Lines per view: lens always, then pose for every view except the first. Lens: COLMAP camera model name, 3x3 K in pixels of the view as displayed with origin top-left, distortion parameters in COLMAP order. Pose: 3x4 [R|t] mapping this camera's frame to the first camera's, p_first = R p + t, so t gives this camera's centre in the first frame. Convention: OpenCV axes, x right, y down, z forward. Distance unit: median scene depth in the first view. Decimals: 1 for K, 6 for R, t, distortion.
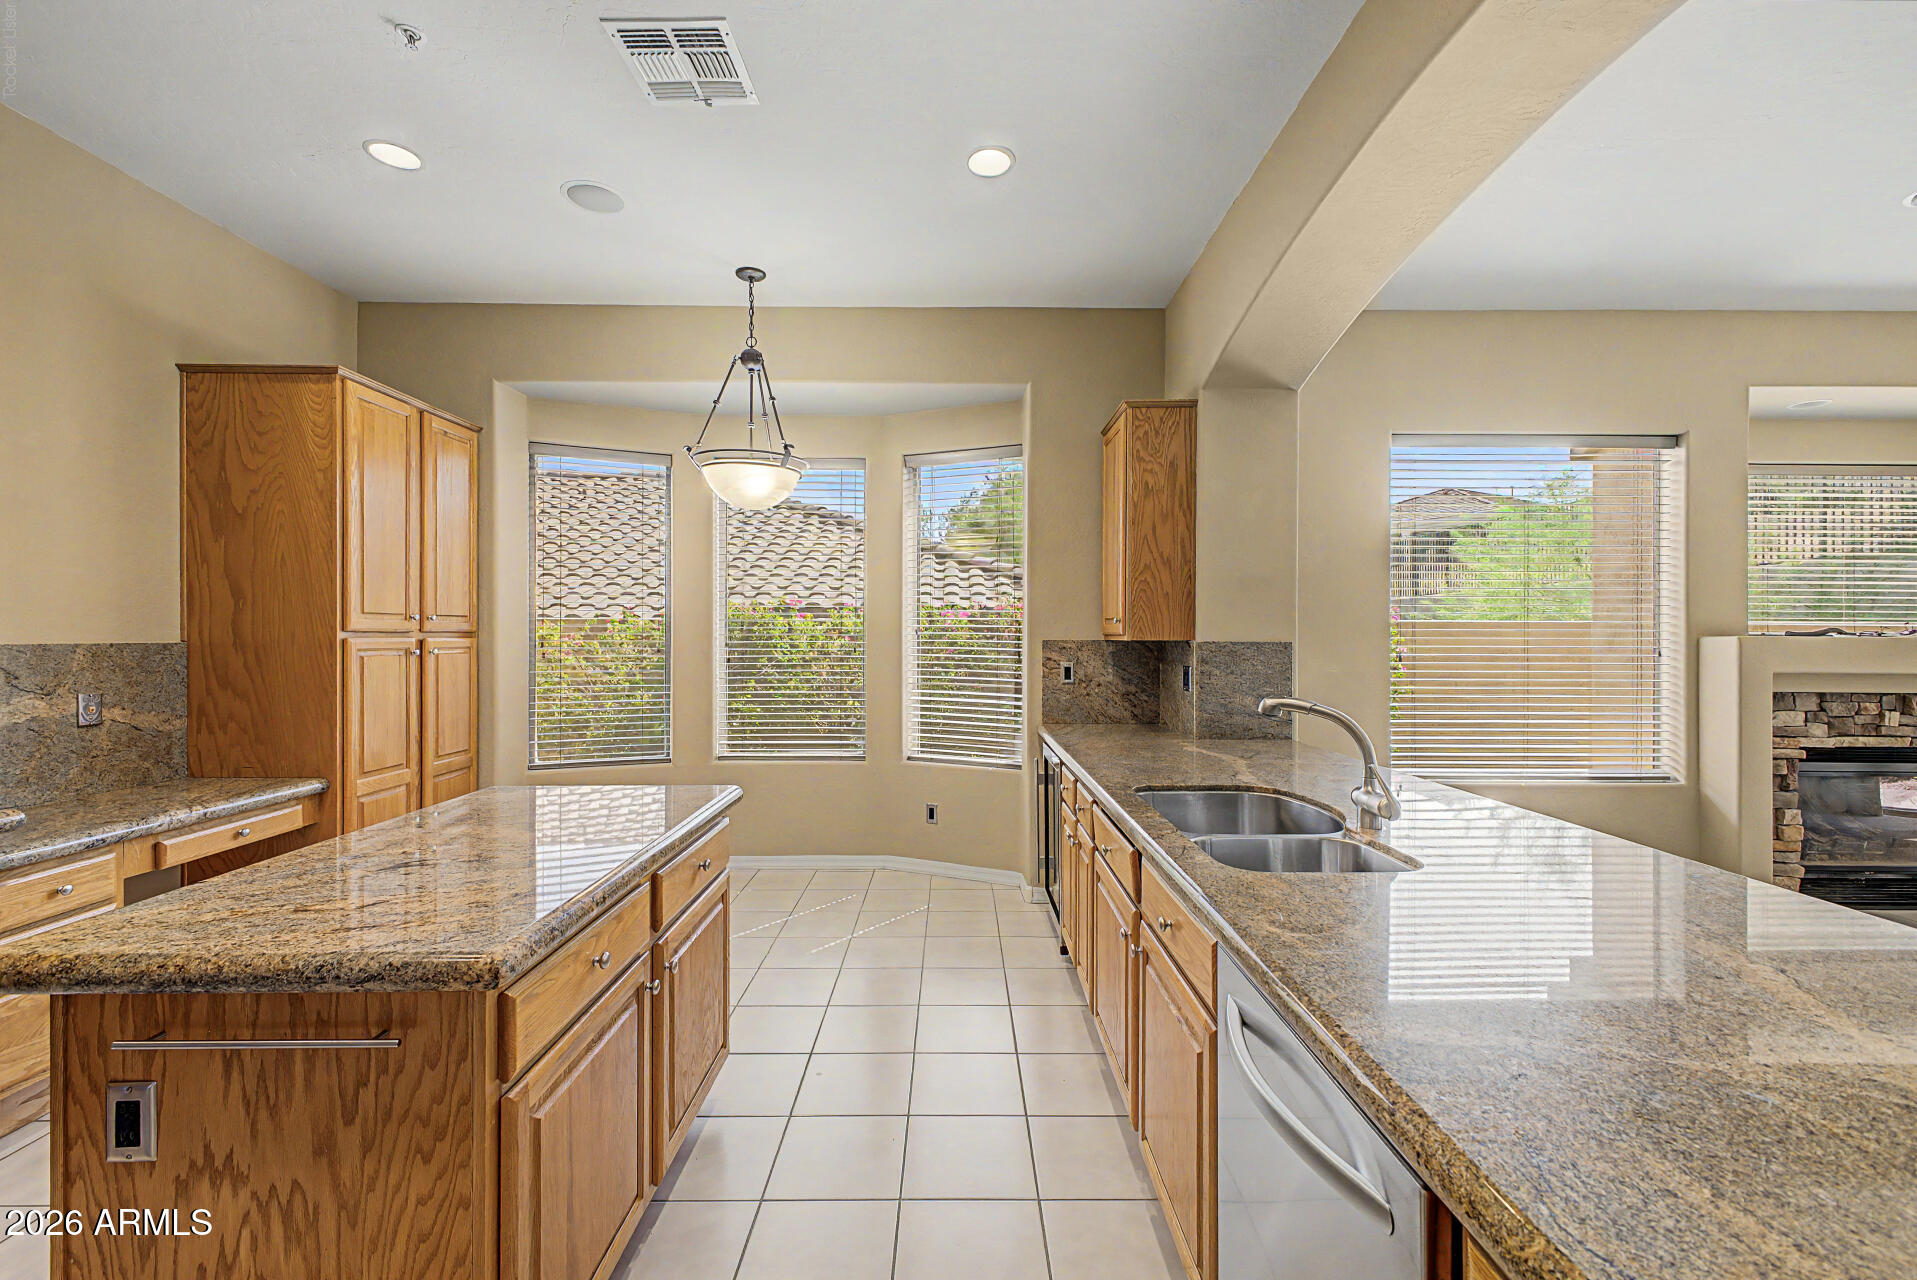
lens RADIAL K [[800.7, 0, 960.8], [0, 800.7, 636.5], [0, 0, 1]] dist [0.003569, 0.000281]
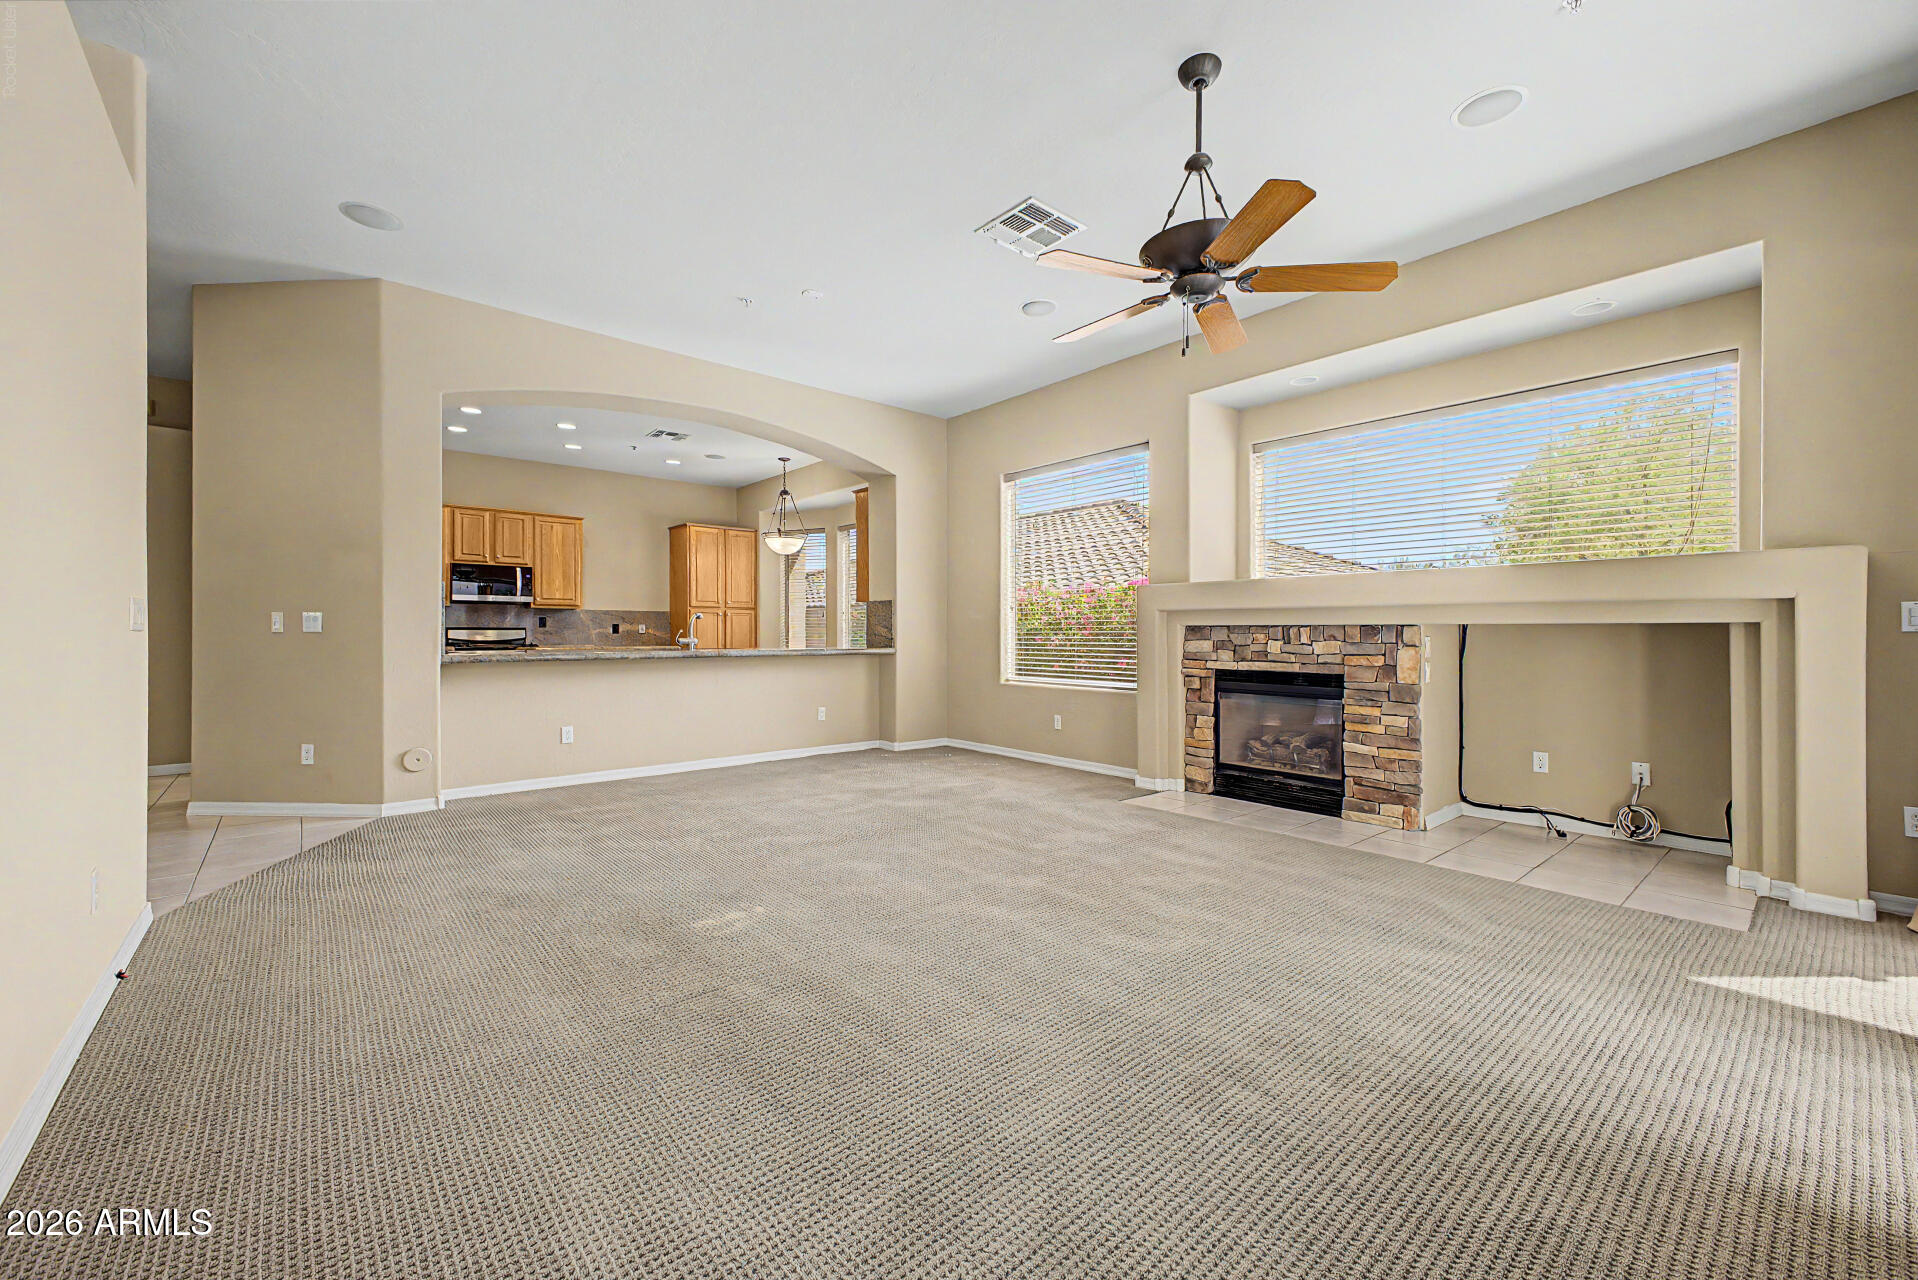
lens RADIAL K [[754.1, 0, 958.2], [0, 754.1, 642.8], [0, 0, 1]] dist [0.023319, -0.006347]
pose [[0.644137, 0.006381, -0.764884, 1.728549], [0.000497, 0.999962, 0.008760, 0.086582], [0.764910, -0.006023, 0.644109, -0.088389]]
